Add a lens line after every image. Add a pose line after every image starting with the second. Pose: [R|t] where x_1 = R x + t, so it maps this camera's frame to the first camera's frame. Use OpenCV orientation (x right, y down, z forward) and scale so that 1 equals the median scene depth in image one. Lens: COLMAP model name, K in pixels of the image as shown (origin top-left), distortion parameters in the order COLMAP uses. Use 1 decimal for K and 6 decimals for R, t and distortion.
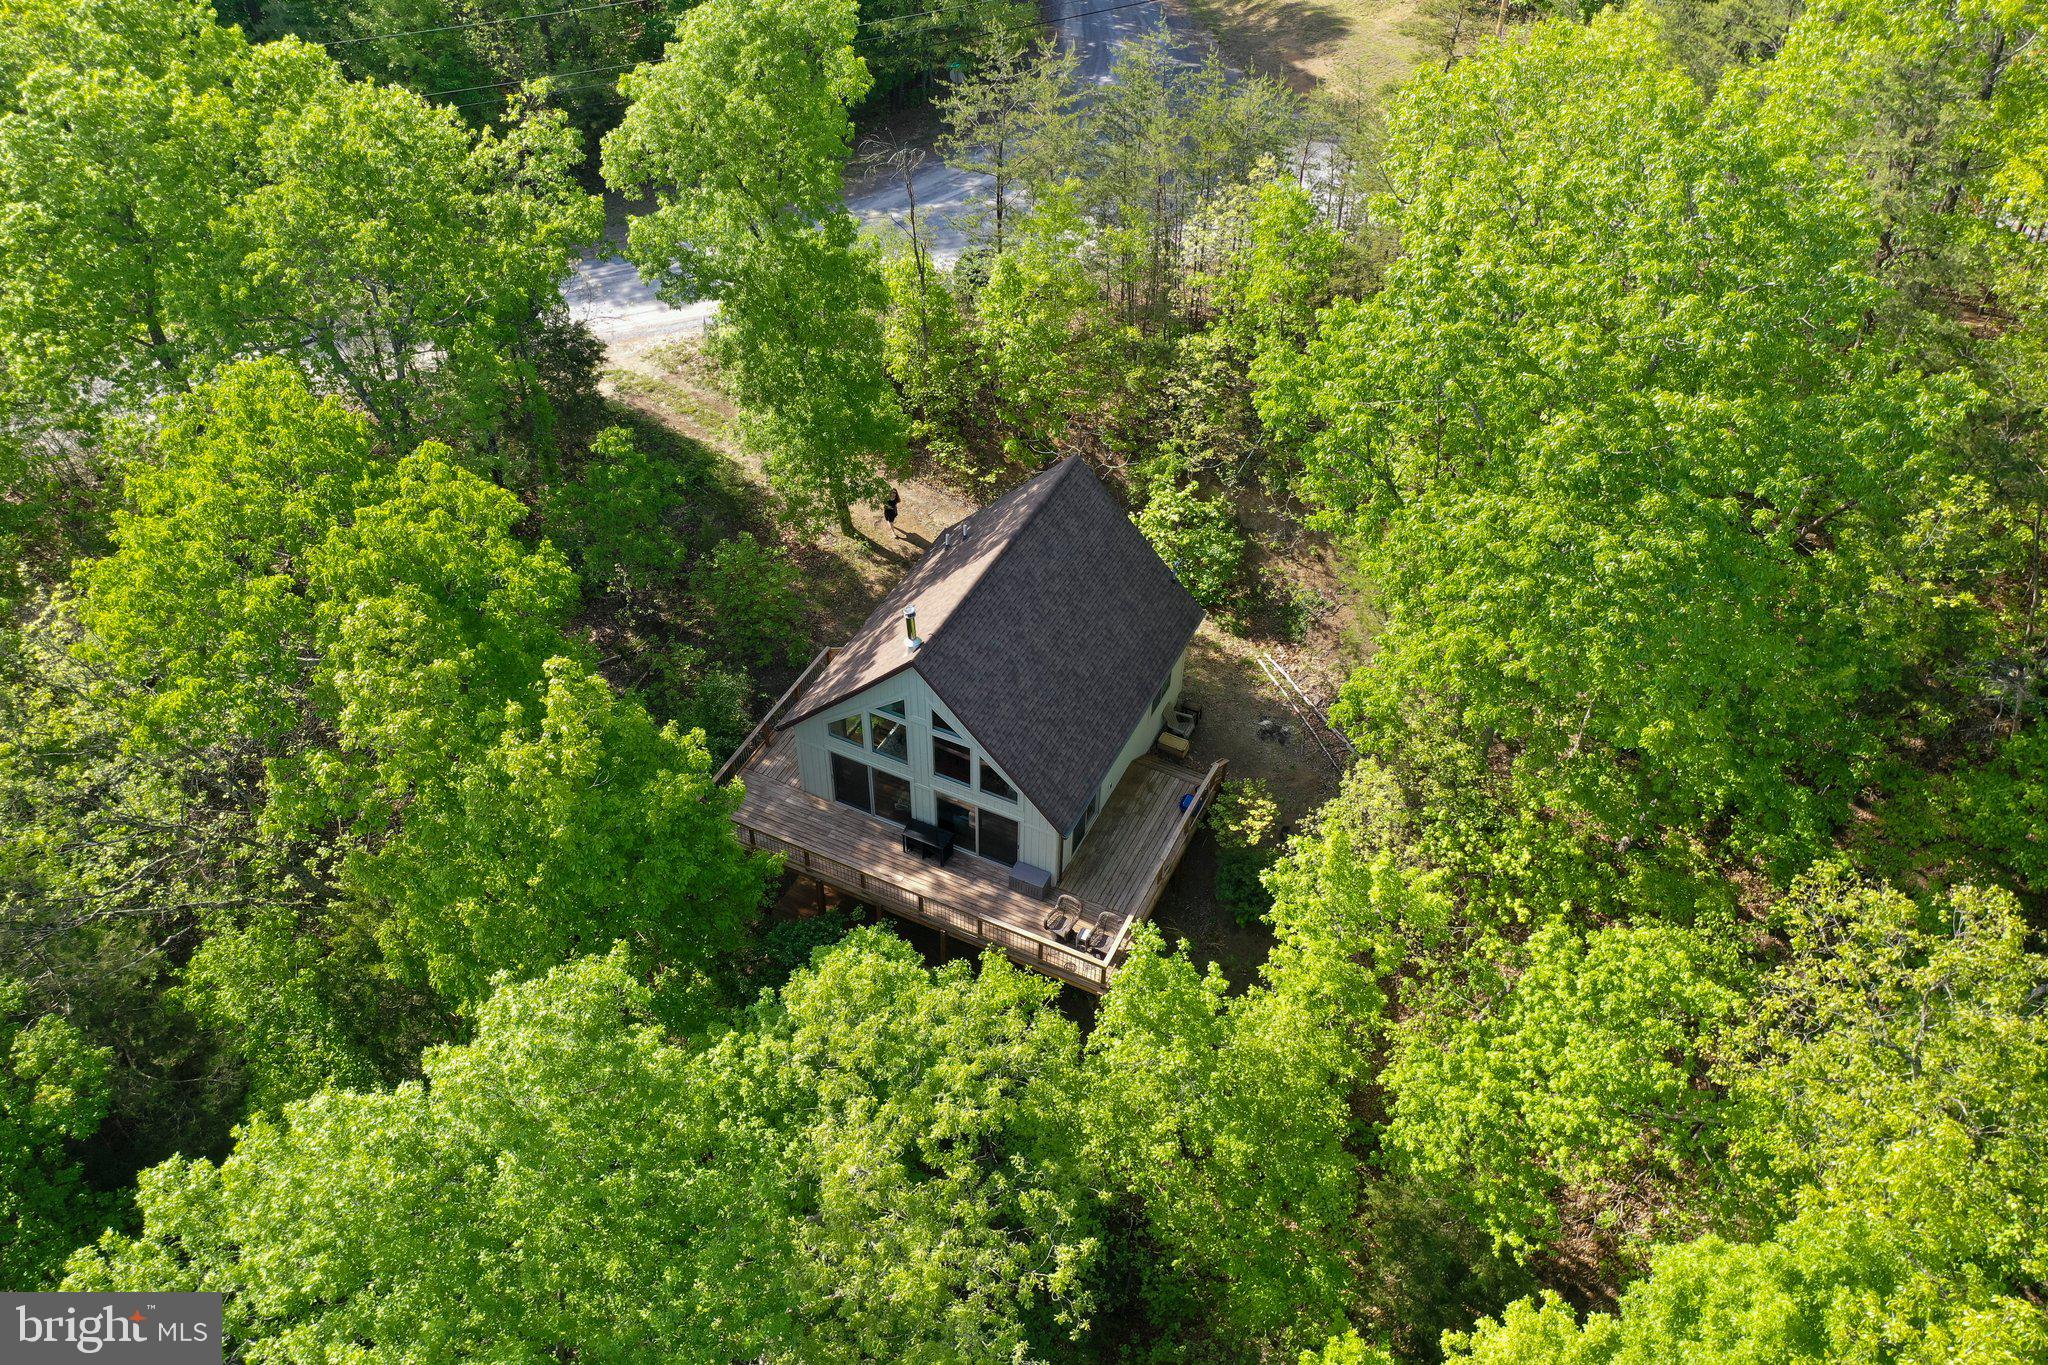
lens RADIAL K [[1622.1, 0, 1024.0], [0, 1622.1, 682.5], [0, 0, 1]] dist [-0.001281, -0.000677]
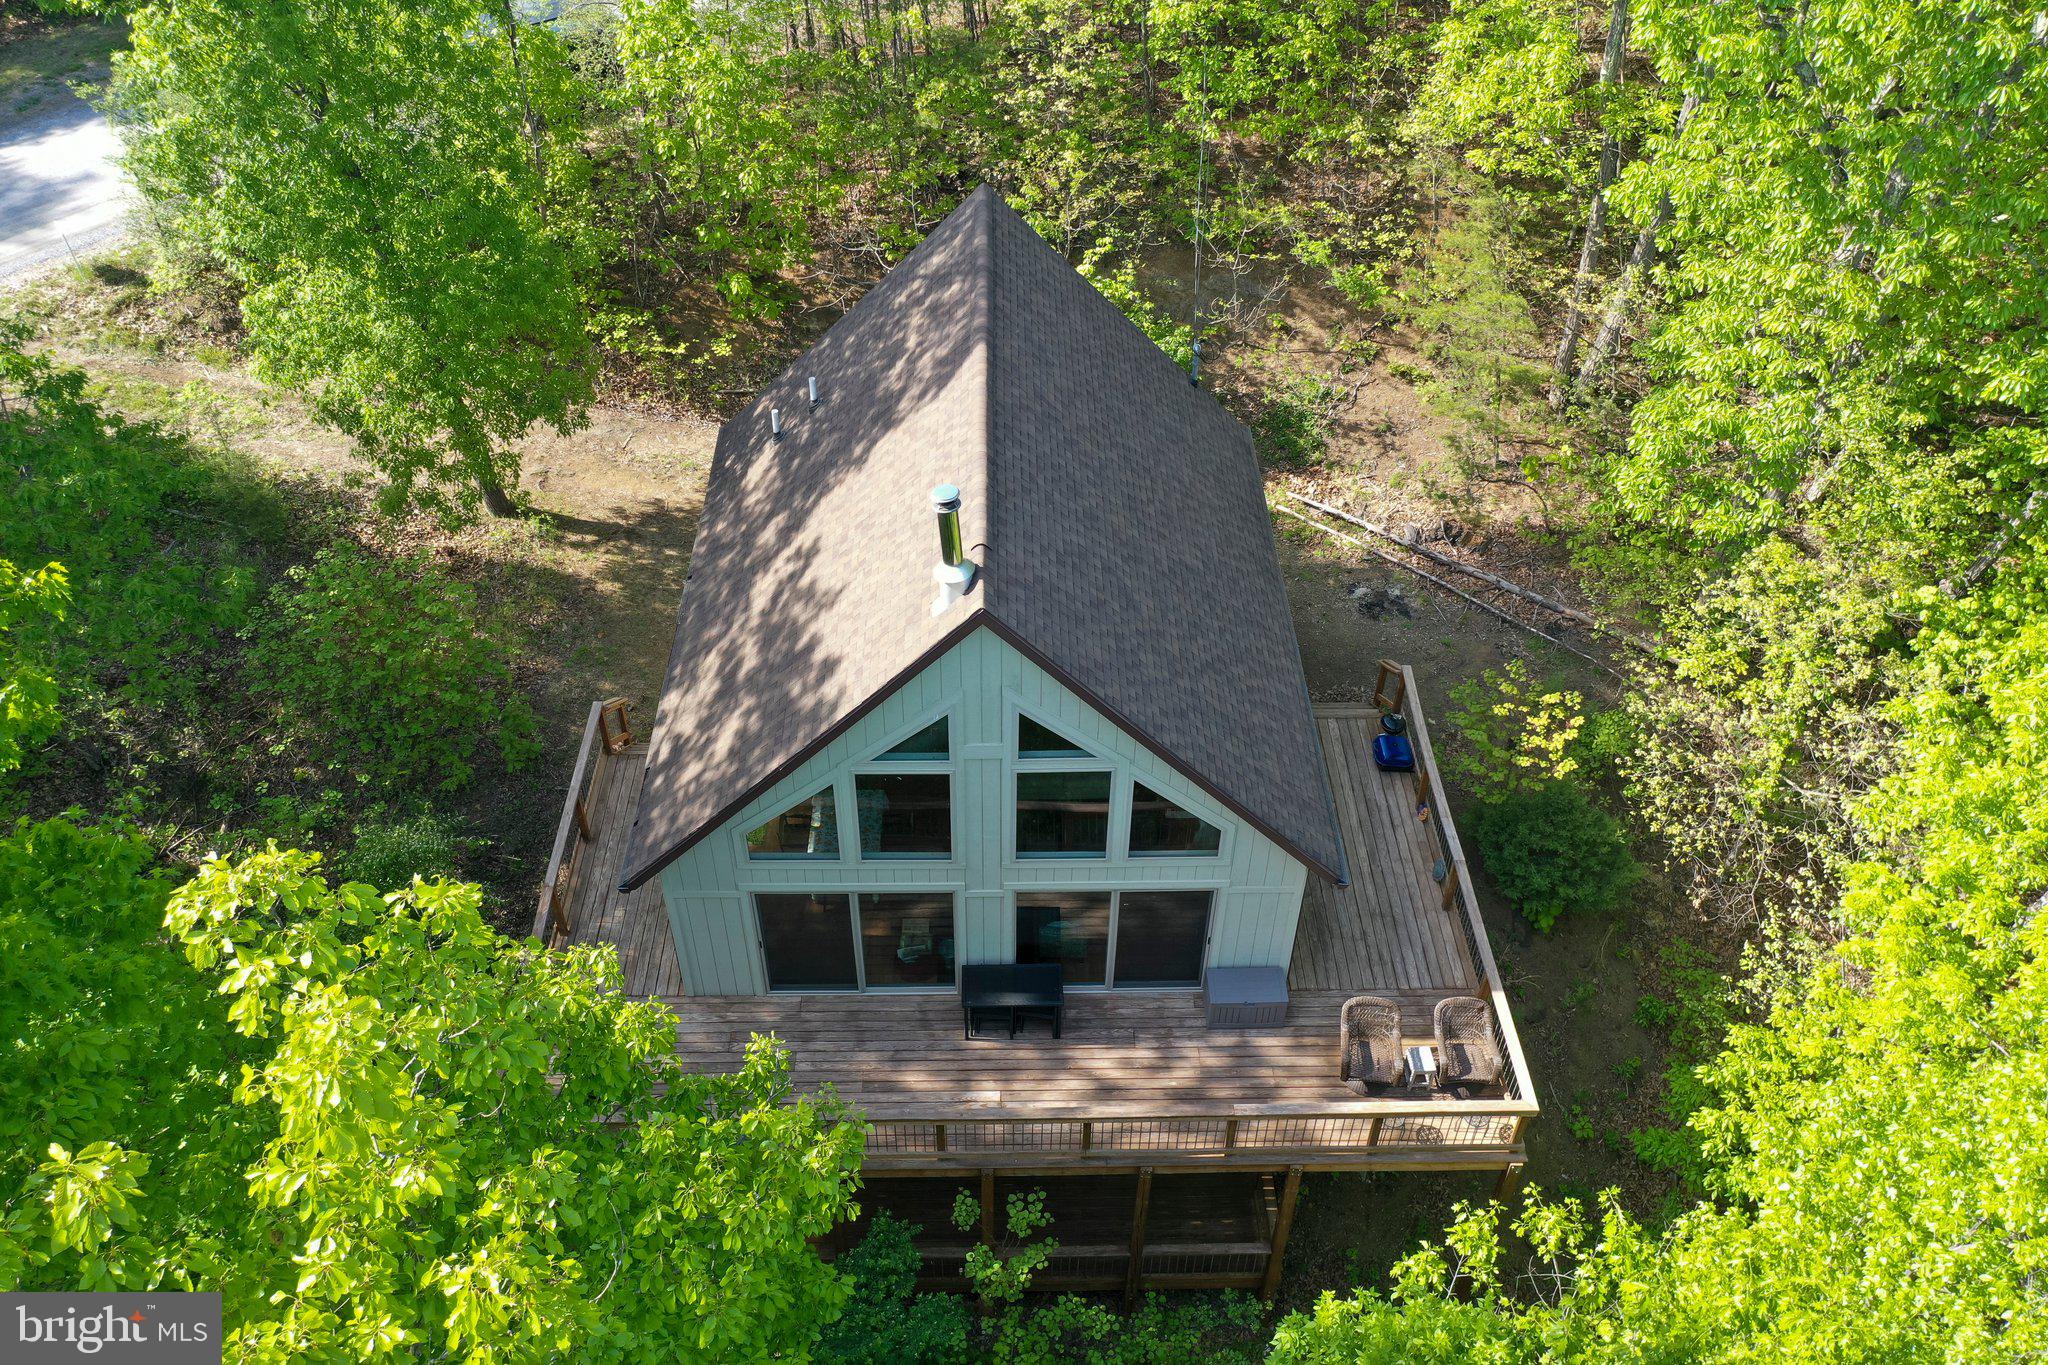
lens RADIAL K [[1622.1, 0, 1024.0], [0, 1622.1, 682.5], [0, 0, 1]] dist [-0.001281, -0.000677]
pose [[0.892351, -0.311401, 0.326709, -0.183649], [0.315263, 0.948050, 0.042541, -0.008941], [-0.322984, 0.065038, 0.944167, 0.550560]]
